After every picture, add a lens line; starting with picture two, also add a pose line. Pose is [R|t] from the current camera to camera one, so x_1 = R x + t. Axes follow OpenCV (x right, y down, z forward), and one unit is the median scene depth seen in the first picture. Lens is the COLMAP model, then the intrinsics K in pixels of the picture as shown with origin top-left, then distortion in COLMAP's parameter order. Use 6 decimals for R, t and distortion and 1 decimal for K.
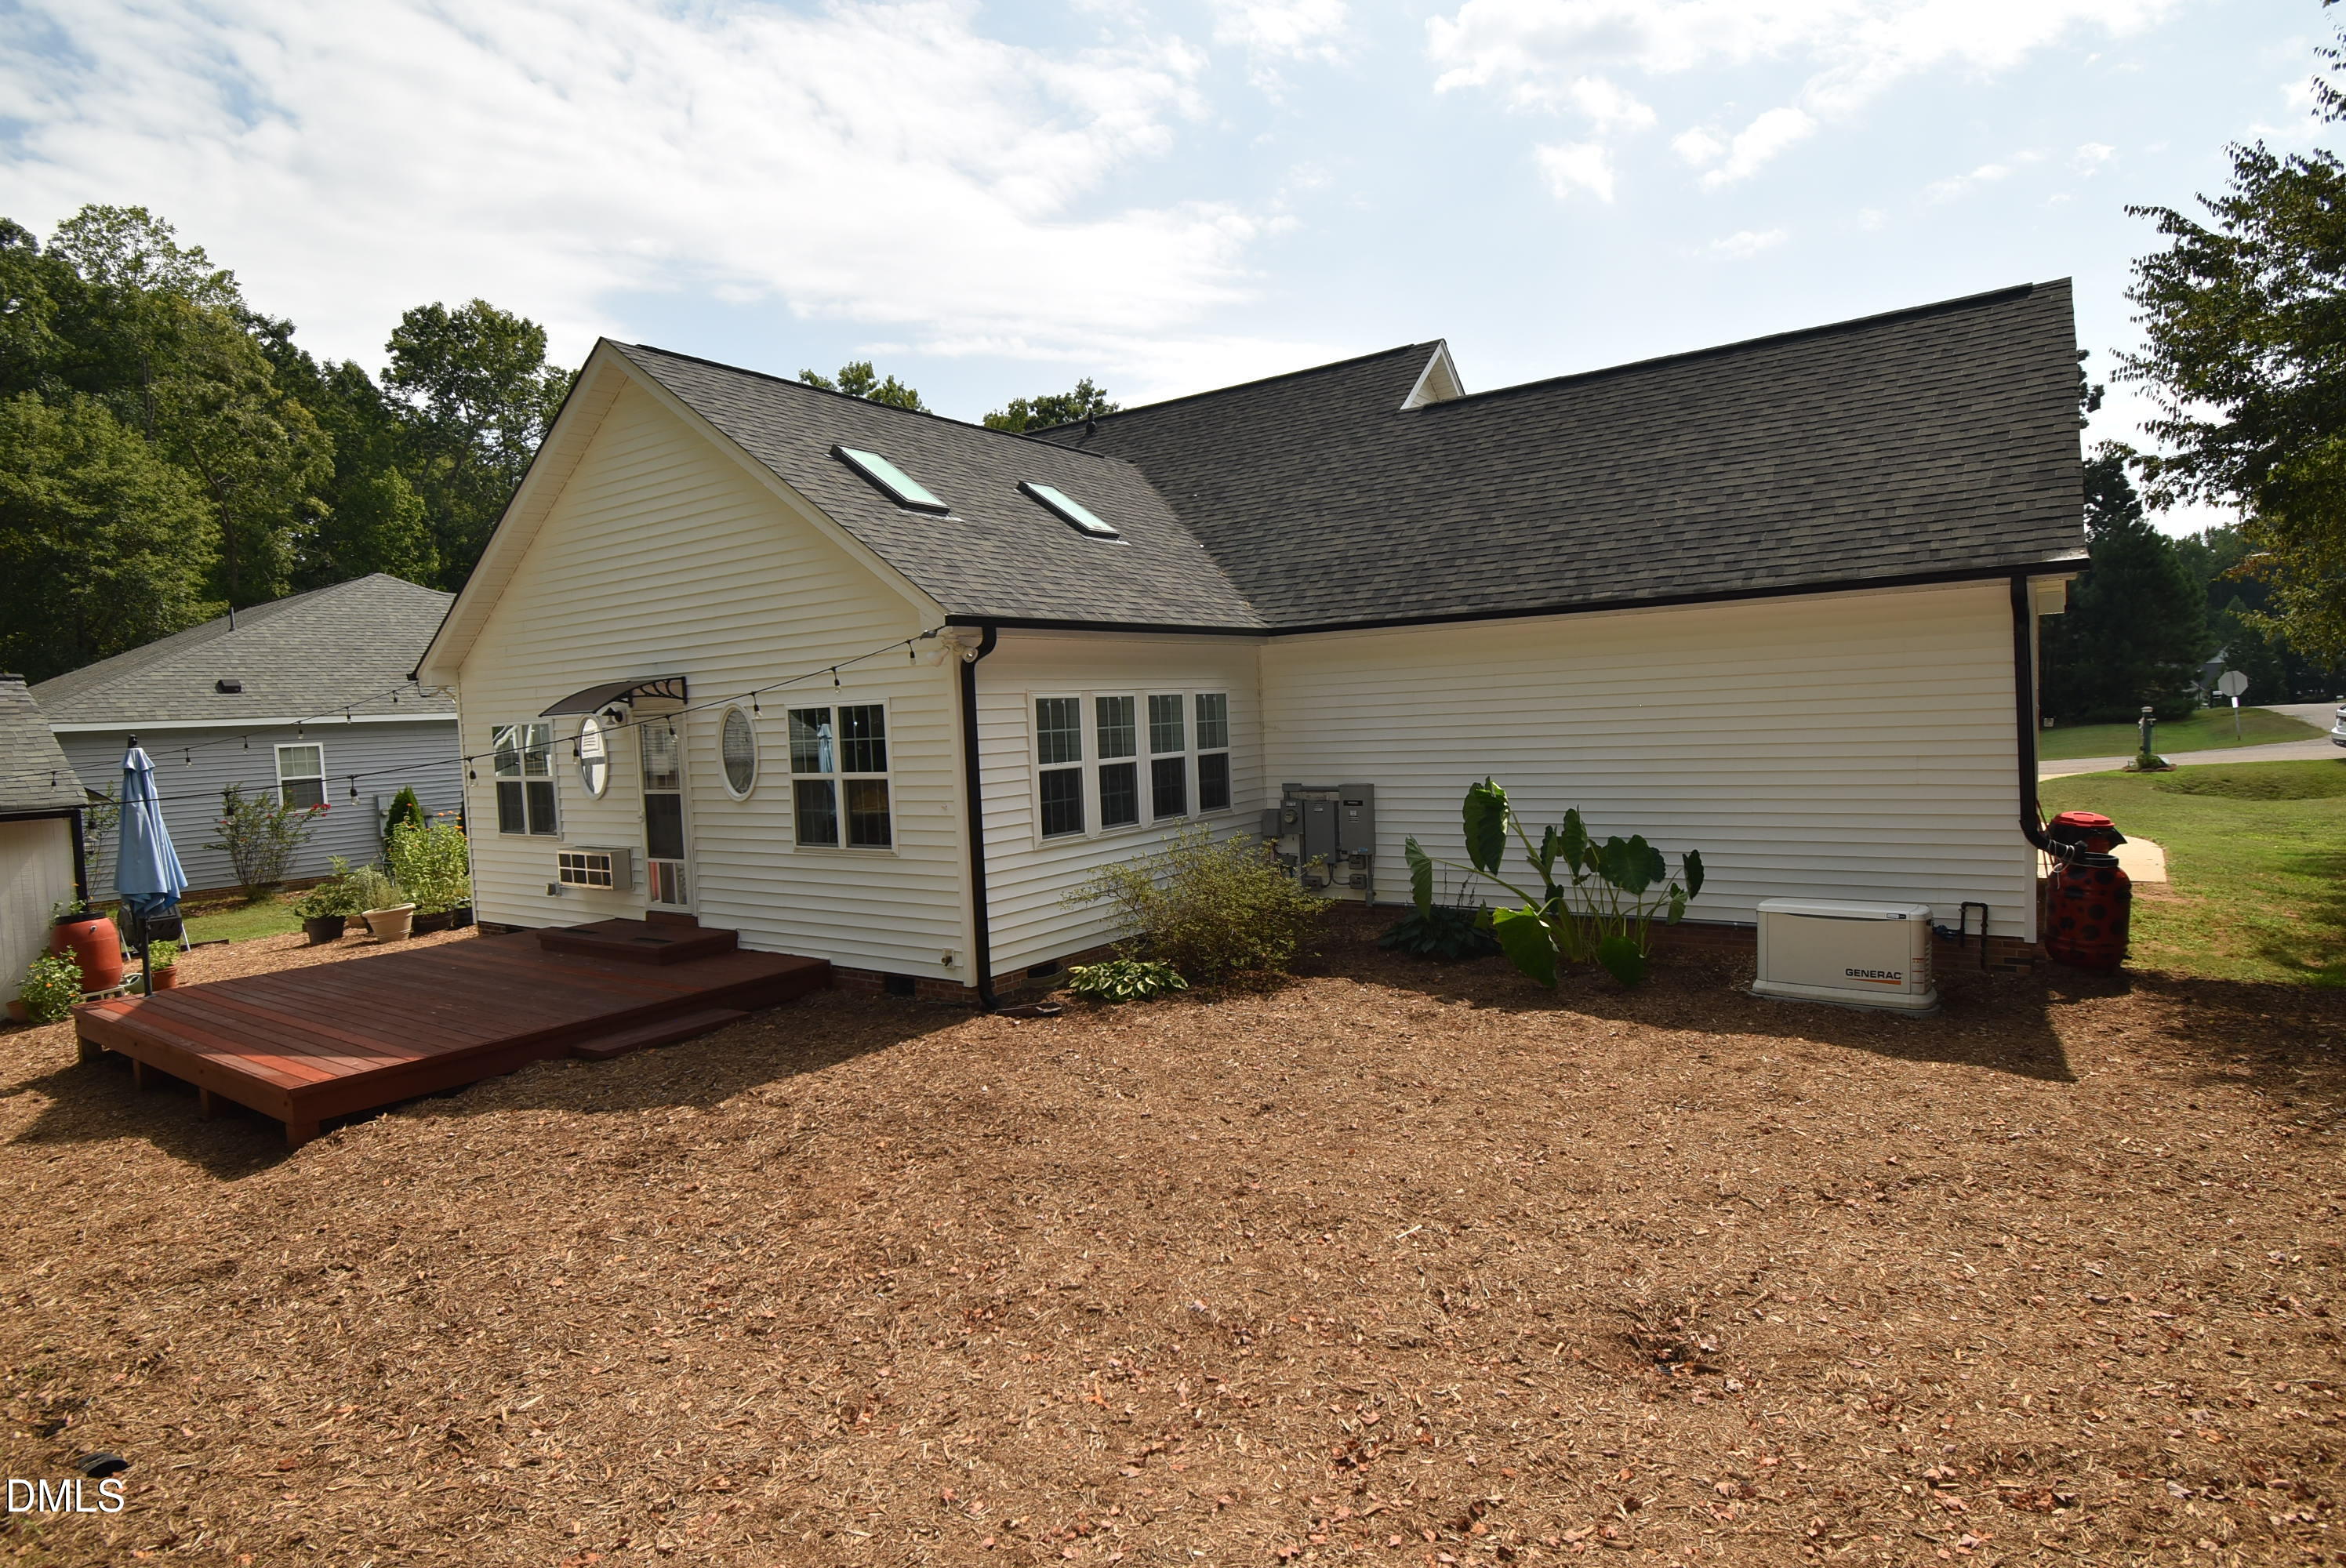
lens RADIAL K [[1262.6, 0, 1173.0], [0, 1262.6, 784.0], [0, 0, 1]] dist [0.040544, -0.035571]
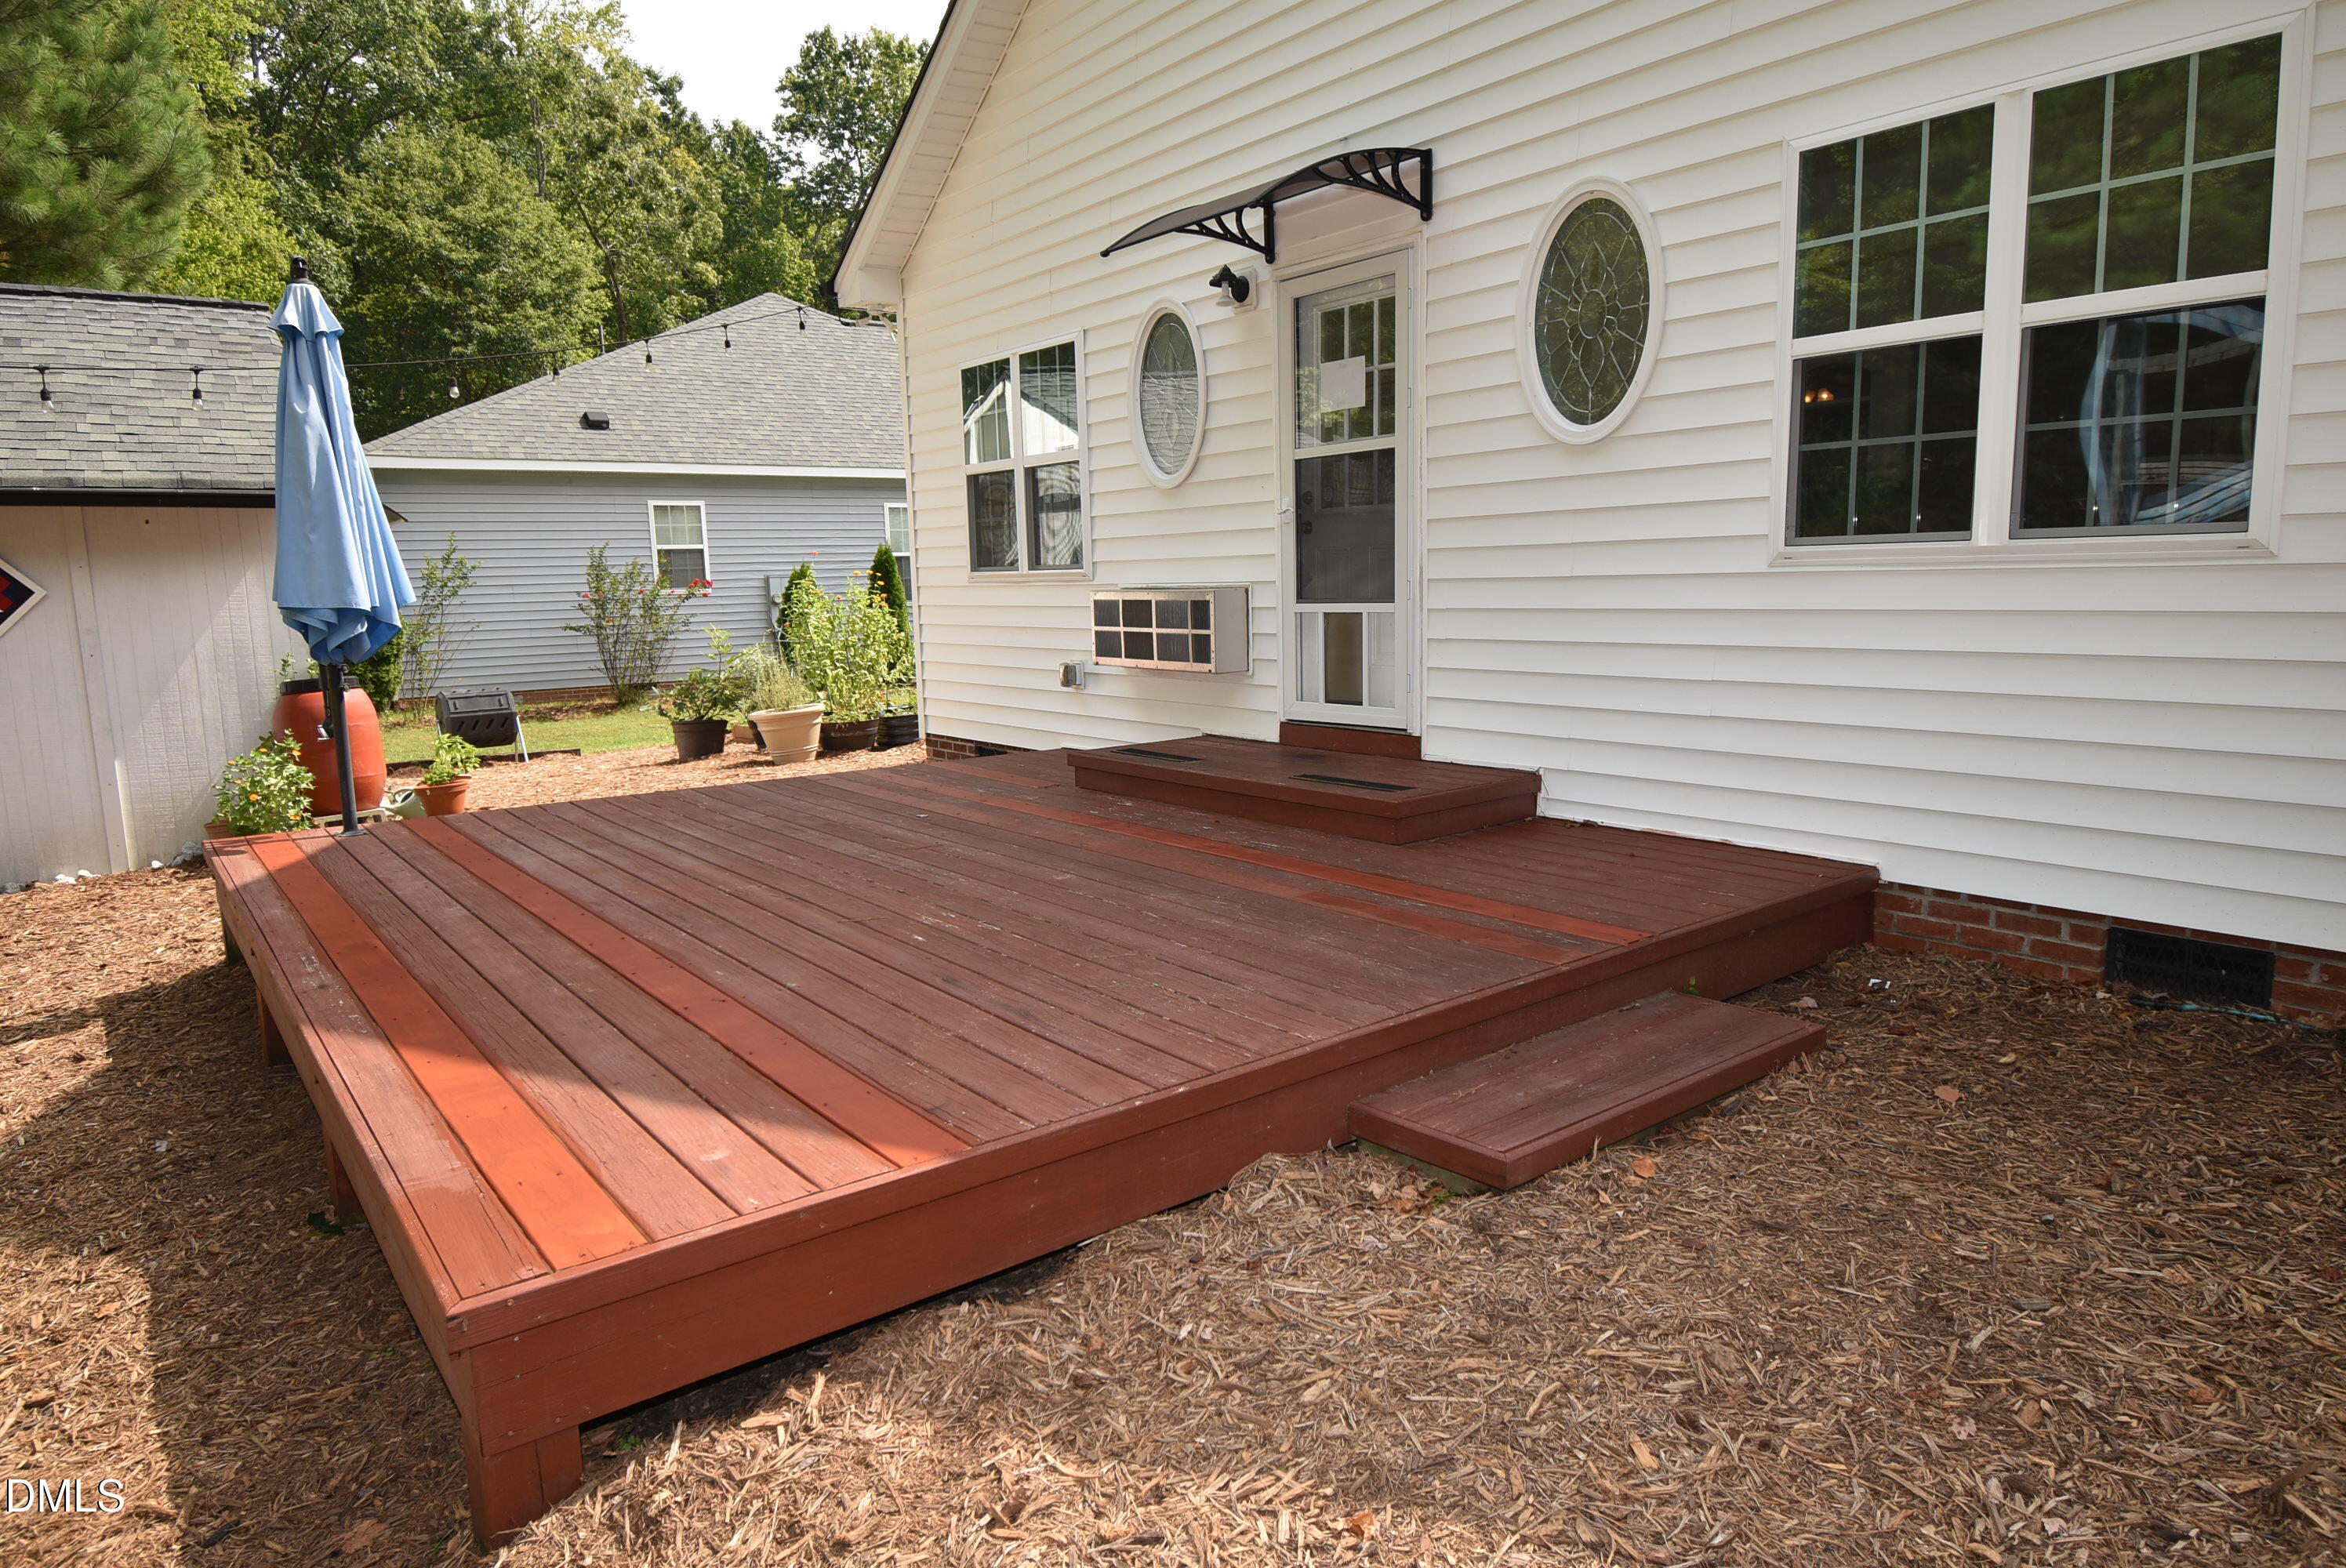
lens RADIAL K [[1410.8, 0, 1173.0], [0, 1410.8, 784.0], [0, 0, 1]] dist [0.030629, -0.003435]
pose [[0.960993, 0.060613, -0.269847, -0.206639], [-0.033789, 0.994111, 0.102968, 0.047186], [0.274499, -0.089834, 0.957382, 0.326555]]
